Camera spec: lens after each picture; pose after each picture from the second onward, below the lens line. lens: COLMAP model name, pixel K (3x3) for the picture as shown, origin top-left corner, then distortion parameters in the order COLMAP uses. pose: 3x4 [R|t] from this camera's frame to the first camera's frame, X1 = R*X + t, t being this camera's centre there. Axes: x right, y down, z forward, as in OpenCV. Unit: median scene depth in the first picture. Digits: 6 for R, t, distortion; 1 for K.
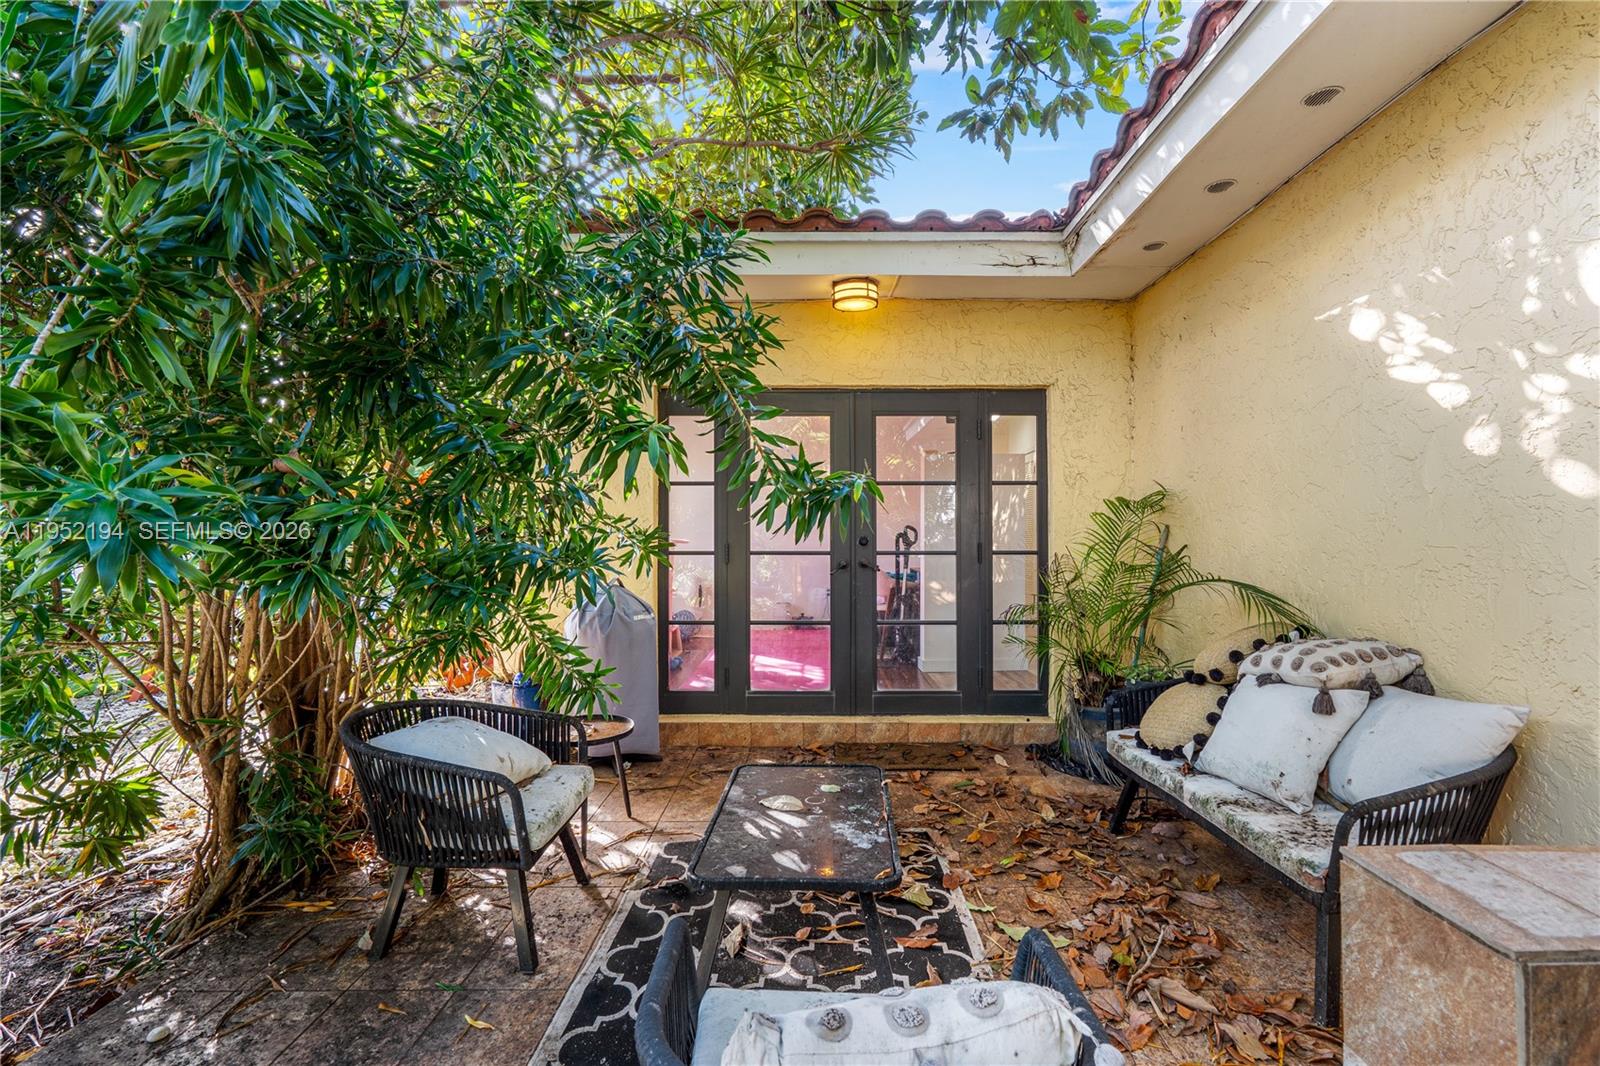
lens RADIAL K [[726.1, 0, 800.0], [0, 726.1, 536.7], [0, 0, 1]] dist [-0.000774, -0.000168]
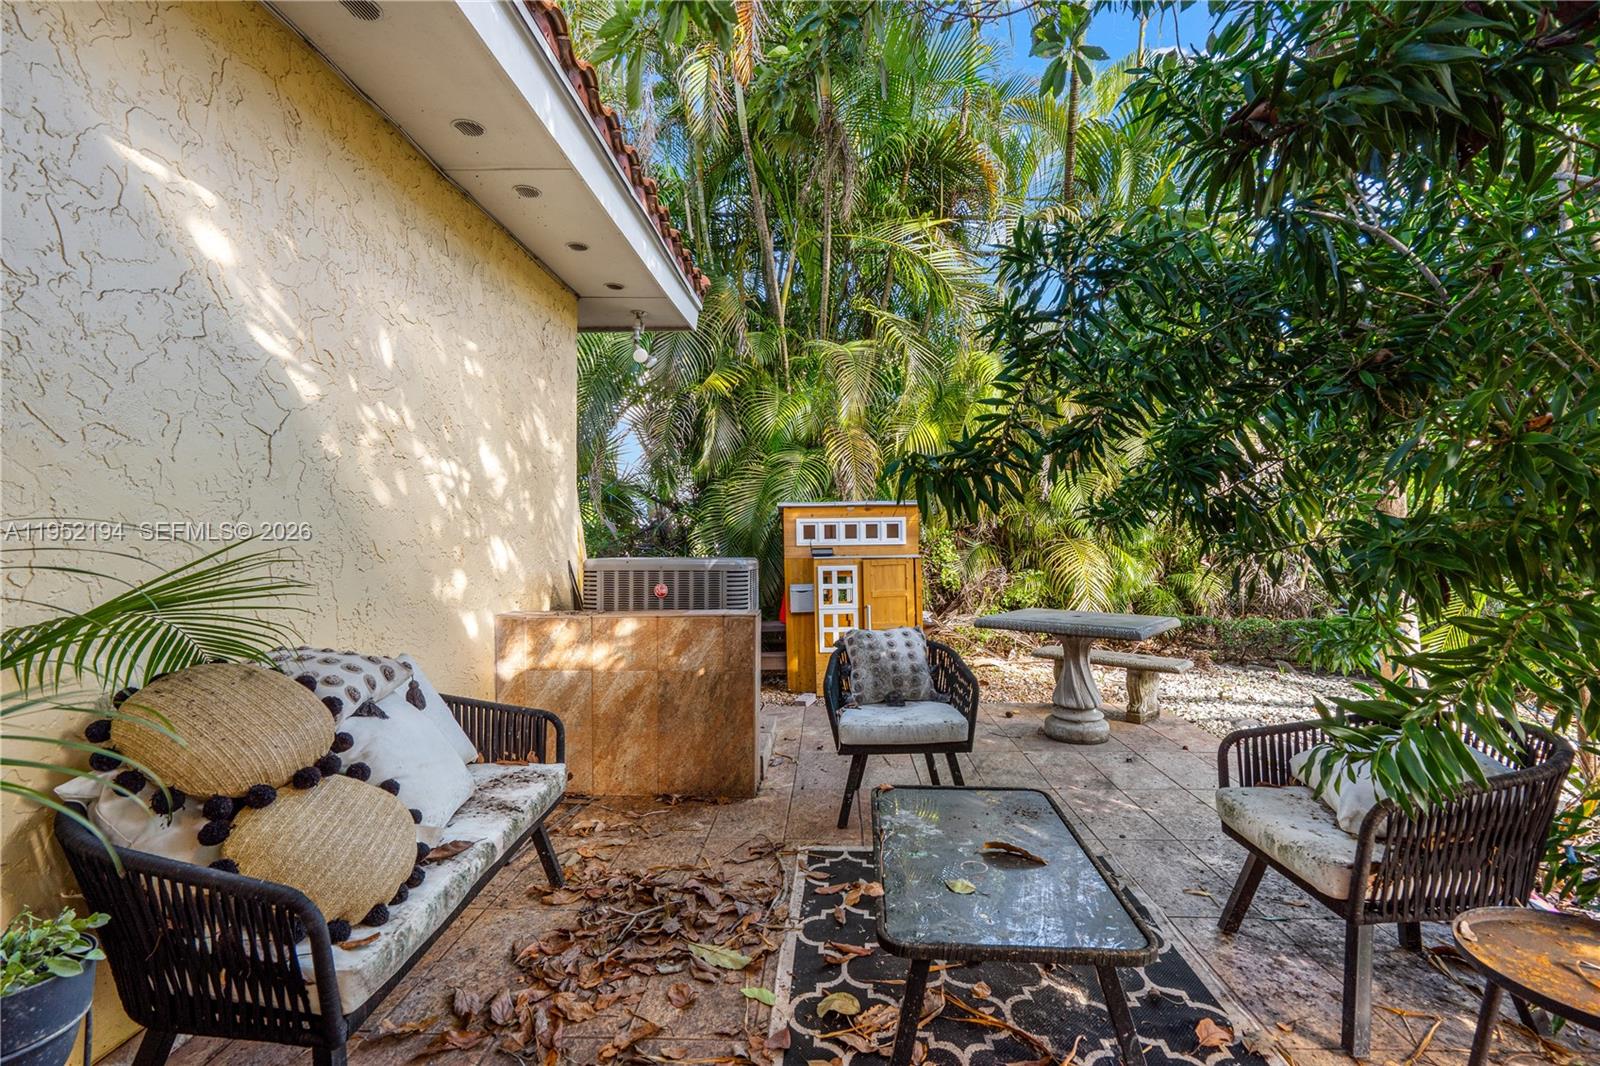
lens RADIAL K [[726.1, 0, 795.8], [0, 726.1, 529.1], [0, 0, 1]] dist [-0.000774, -0.000168]
pose [[-0.999584, 0.018058, 0.022477, 0.187927], [0.017906, 0.999816, -0.006919, 0.016489], [-0.022597, -0.006513, -0.999723, 1.835215]]
